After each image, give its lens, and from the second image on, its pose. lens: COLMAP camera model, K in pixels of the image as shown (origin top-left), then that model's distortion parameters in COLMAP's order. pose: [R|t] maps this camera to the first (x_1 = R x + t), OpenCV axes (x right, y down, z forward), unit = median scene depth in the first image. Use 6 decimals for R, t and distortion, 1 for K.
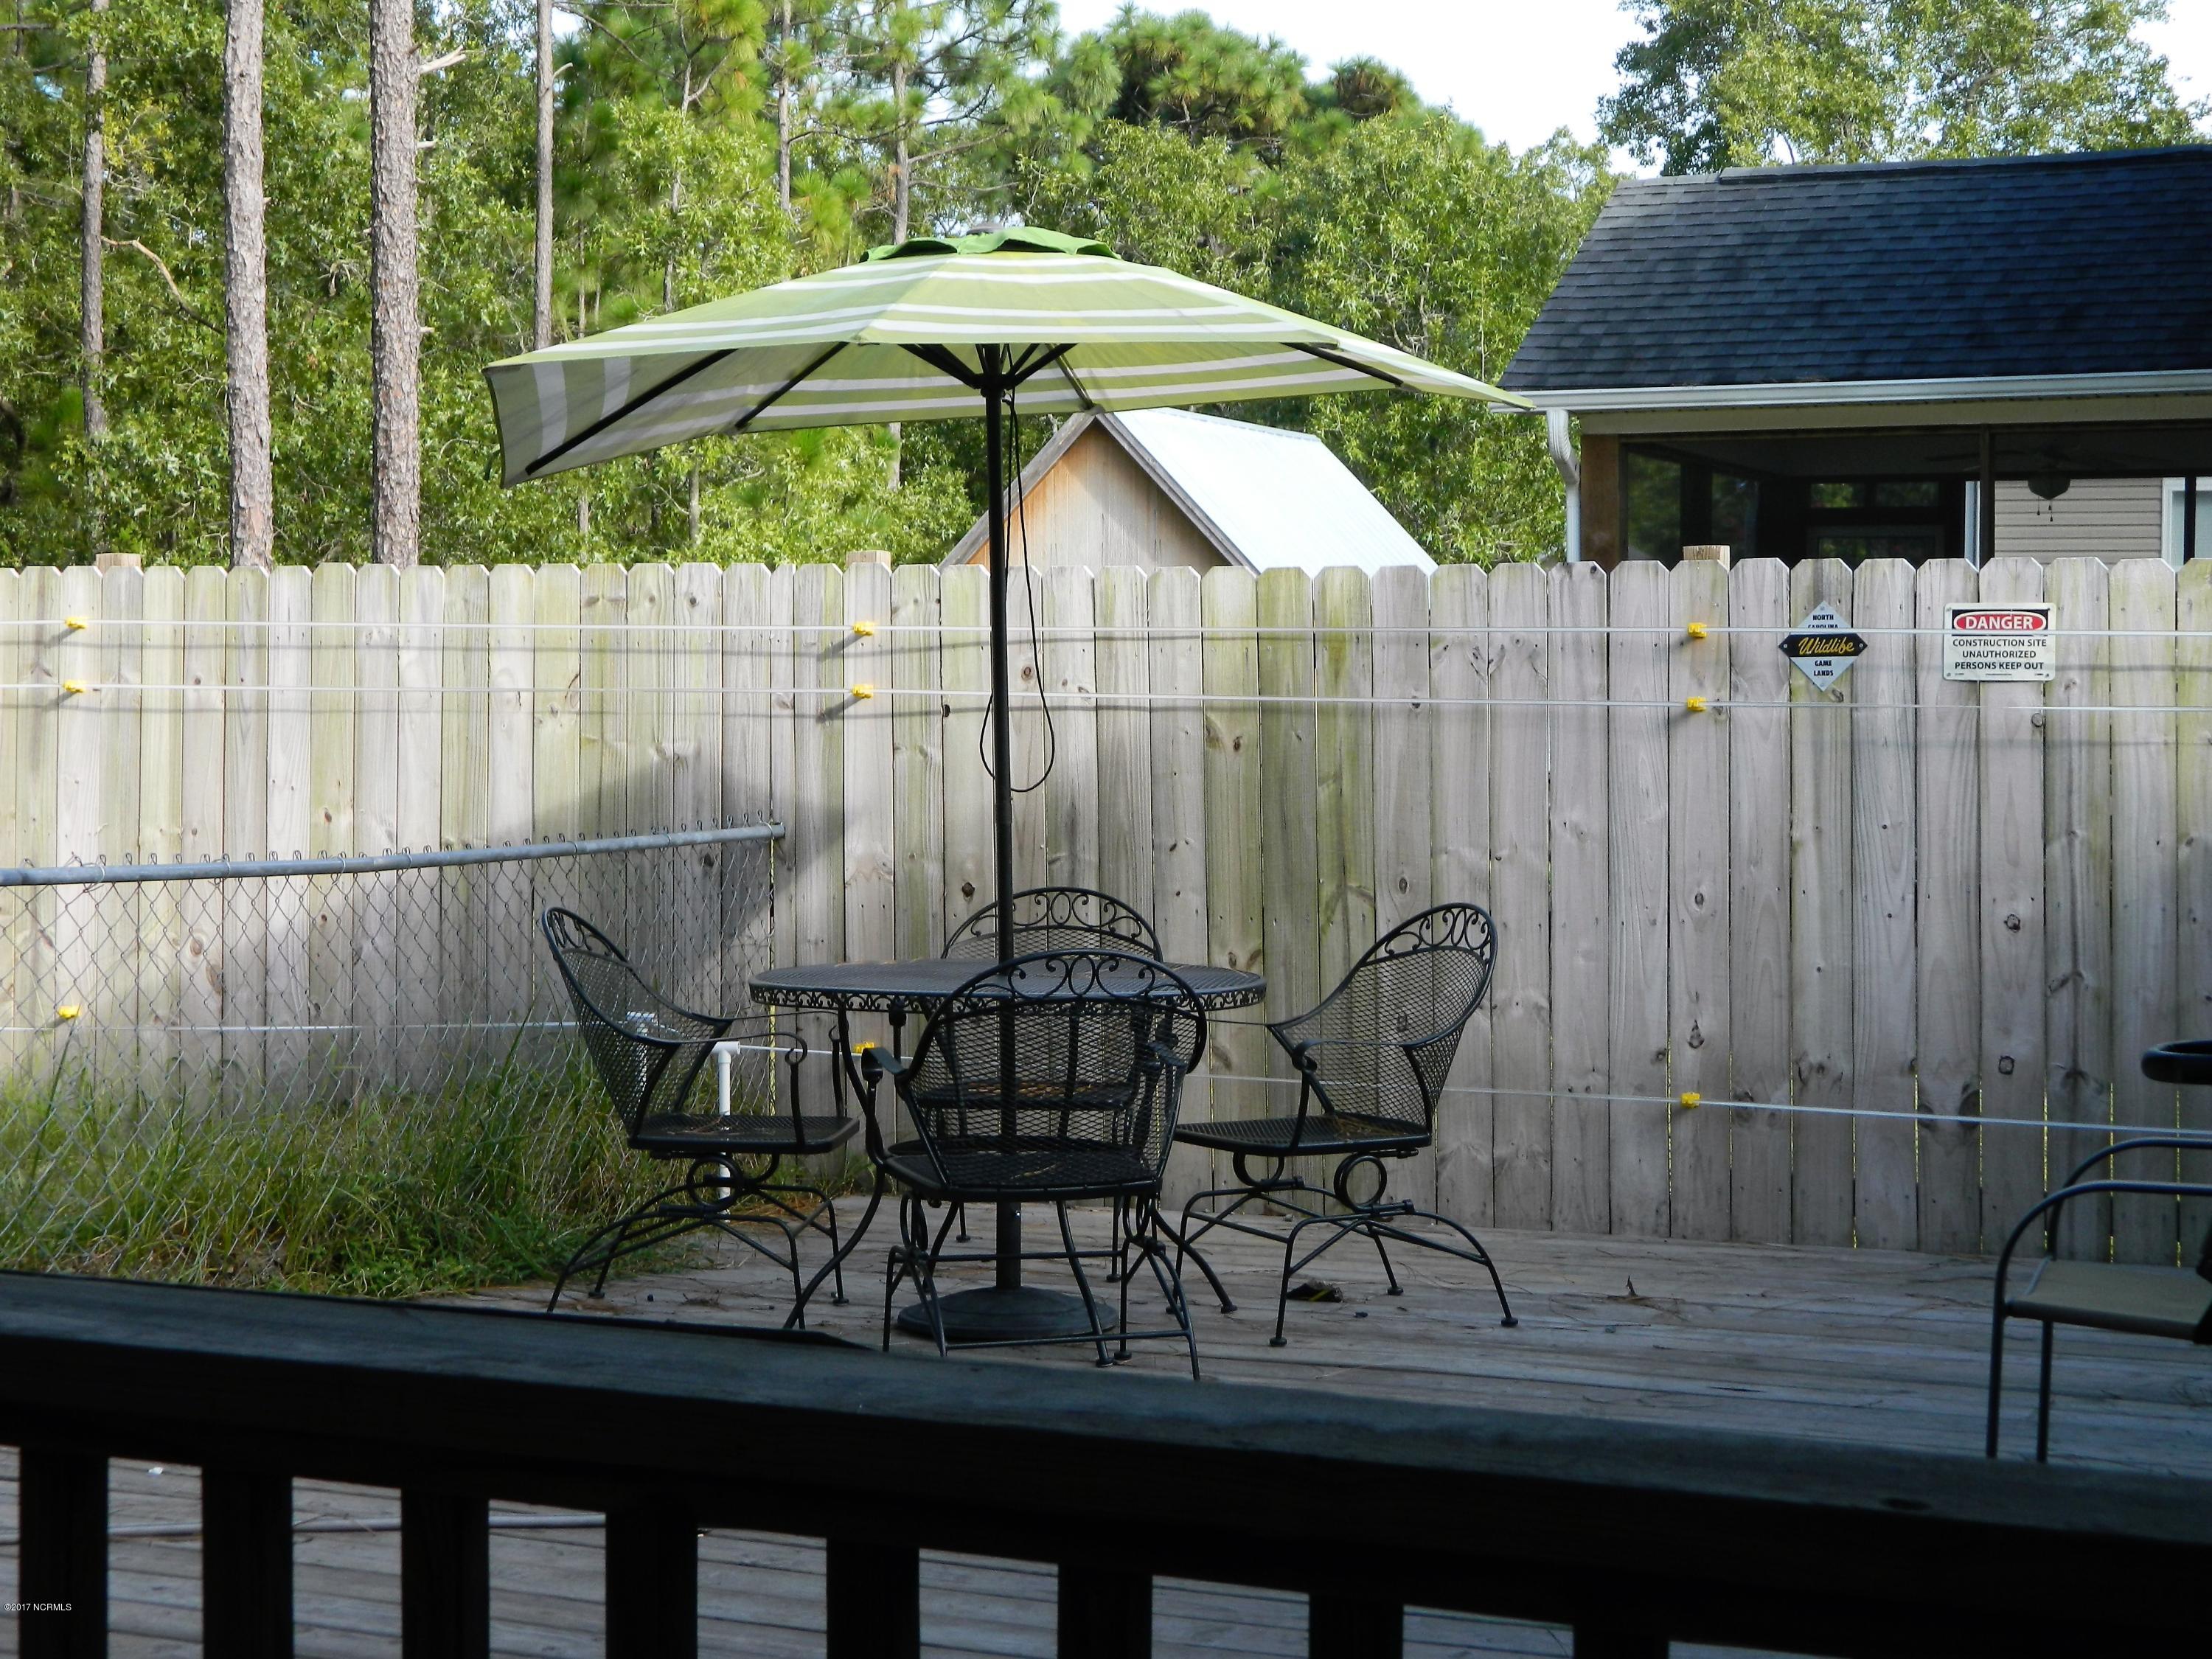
lens RADIAL K [[3654.0, 0, 1106.5], [0, 3654.0, 822.2], [0, 0, 1]] dist [0.029797, 0.000000]
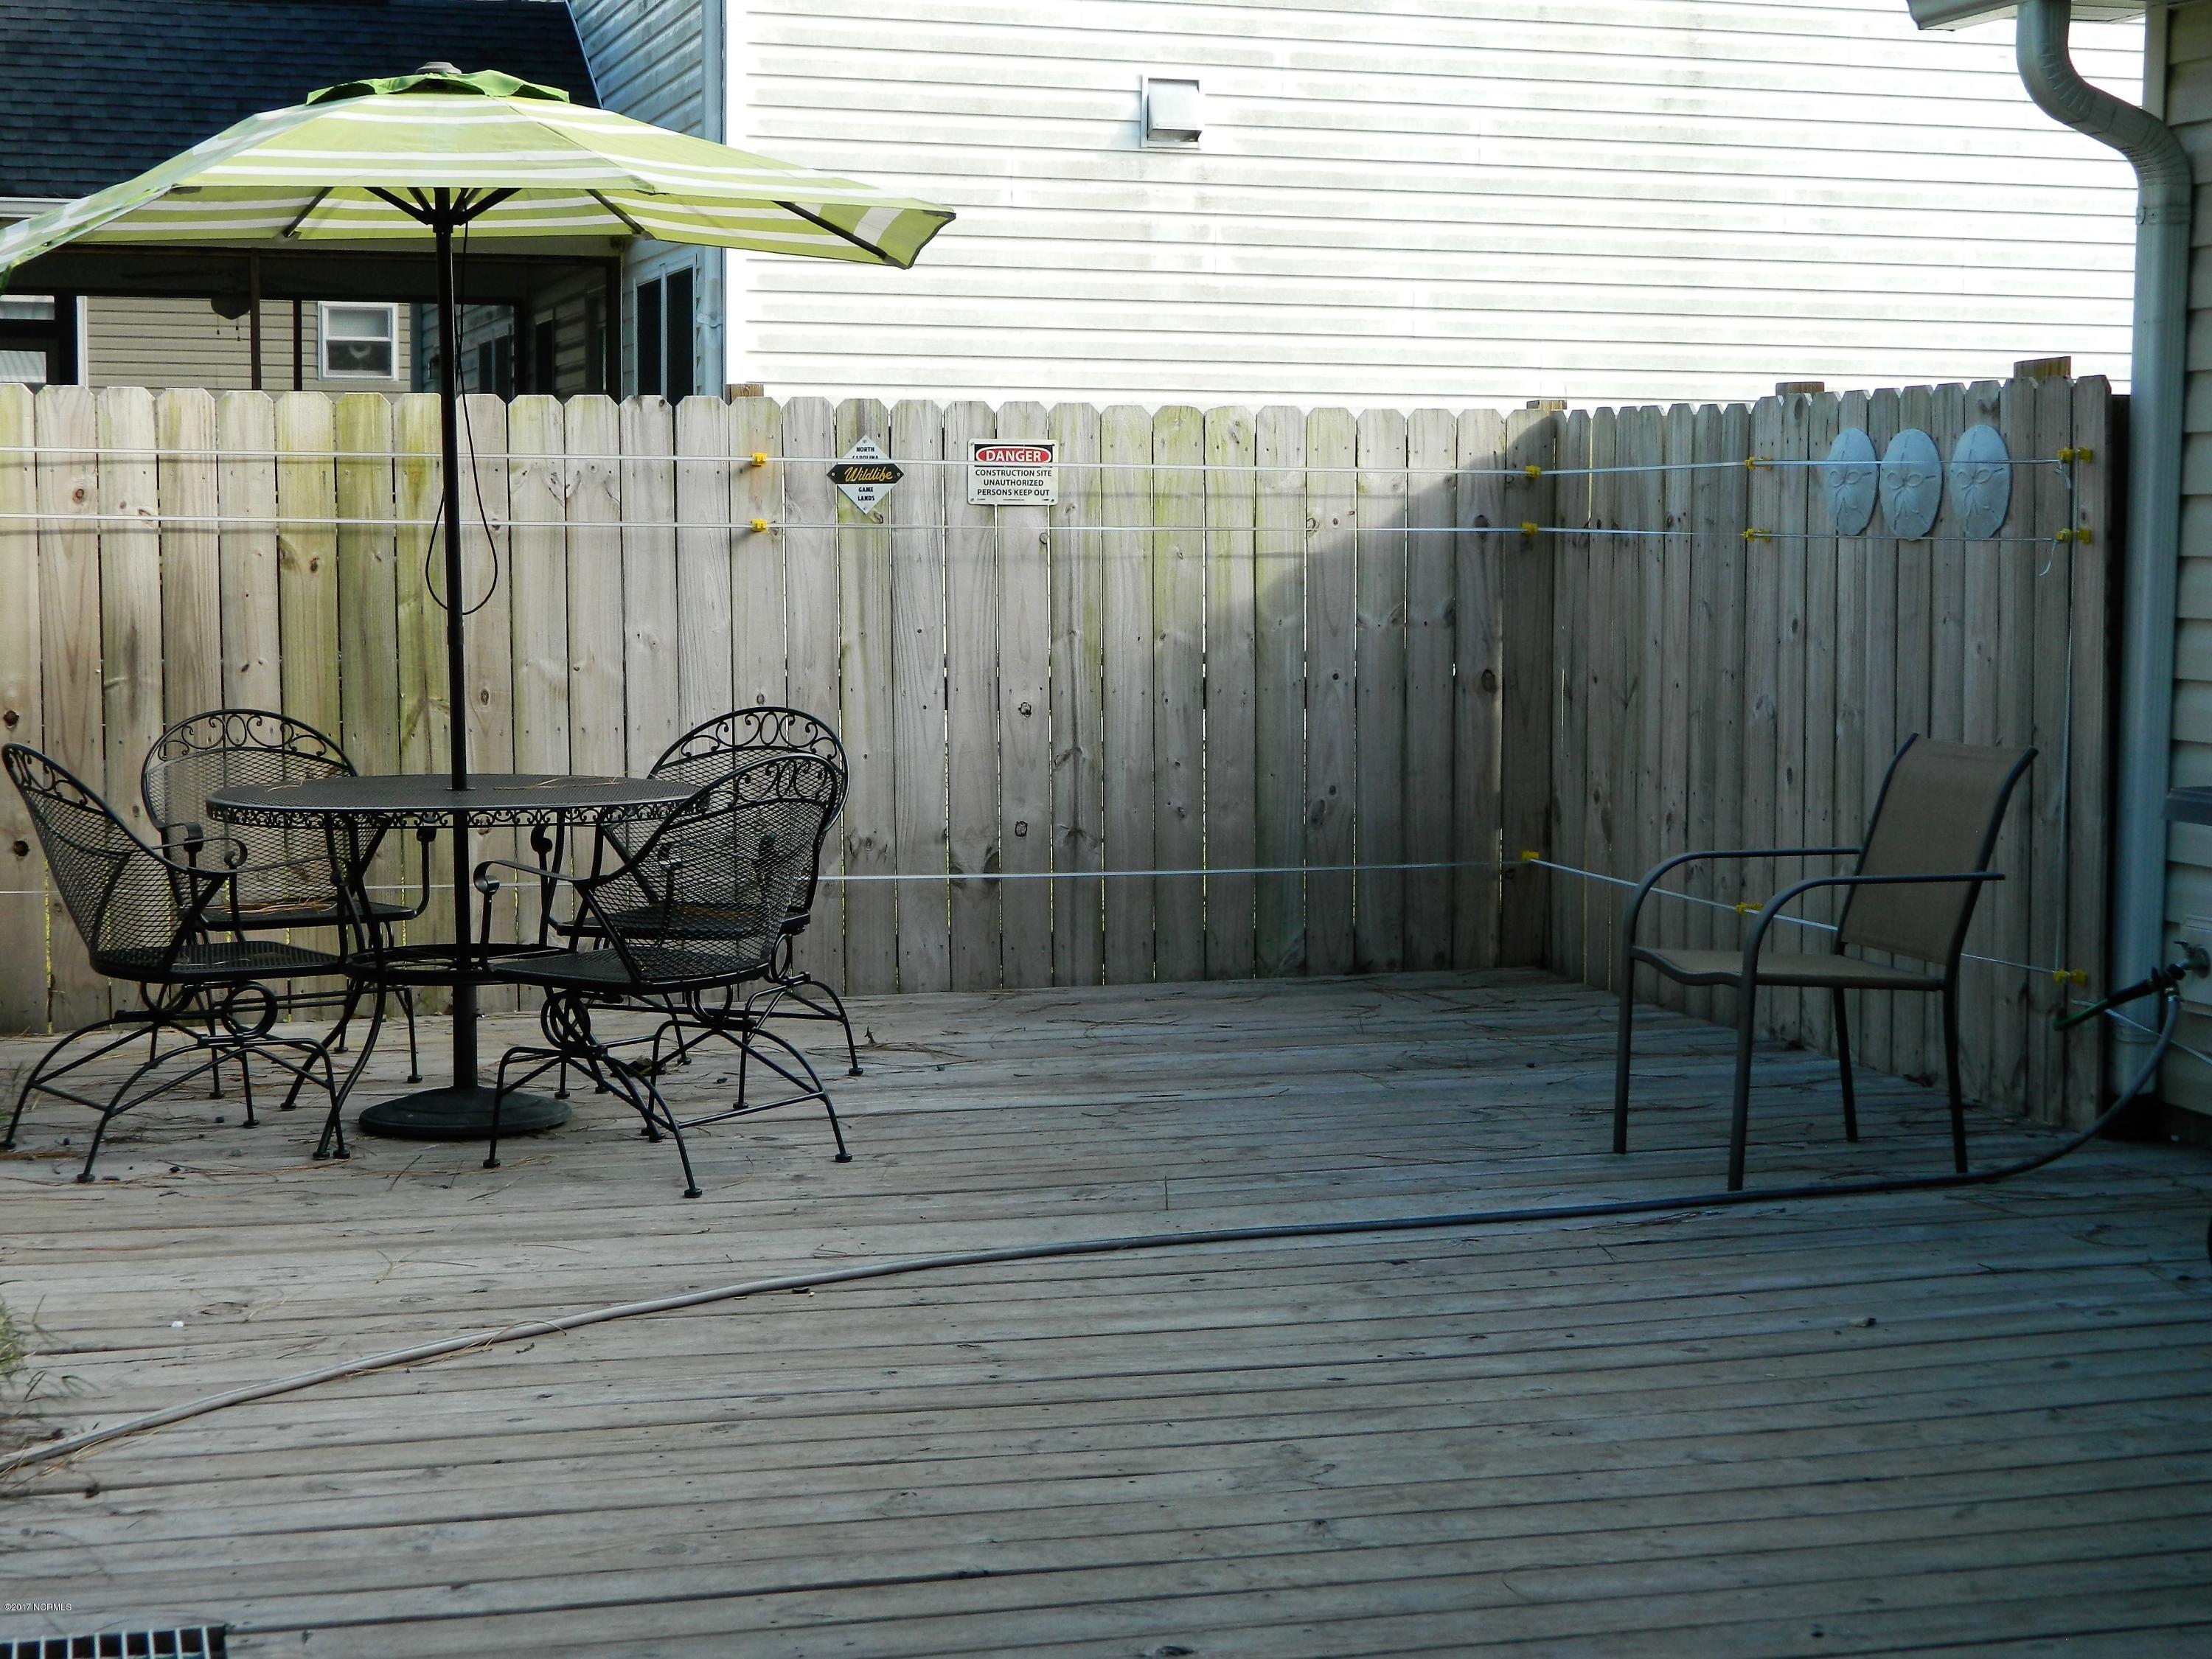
lens RADIAL K [[3654.0, 0, 1106.5], [0, 3654.0, 833.8], [0, 0, 1]] dist [0.029797, 0.000000]
pose [[0.767096, -0.058532, 0.638857, -0.483423], [0.022018, 0.997645, 0.064965, -0.008499], [-0.641155, -0.035768, 0.766578, 0.068619]]
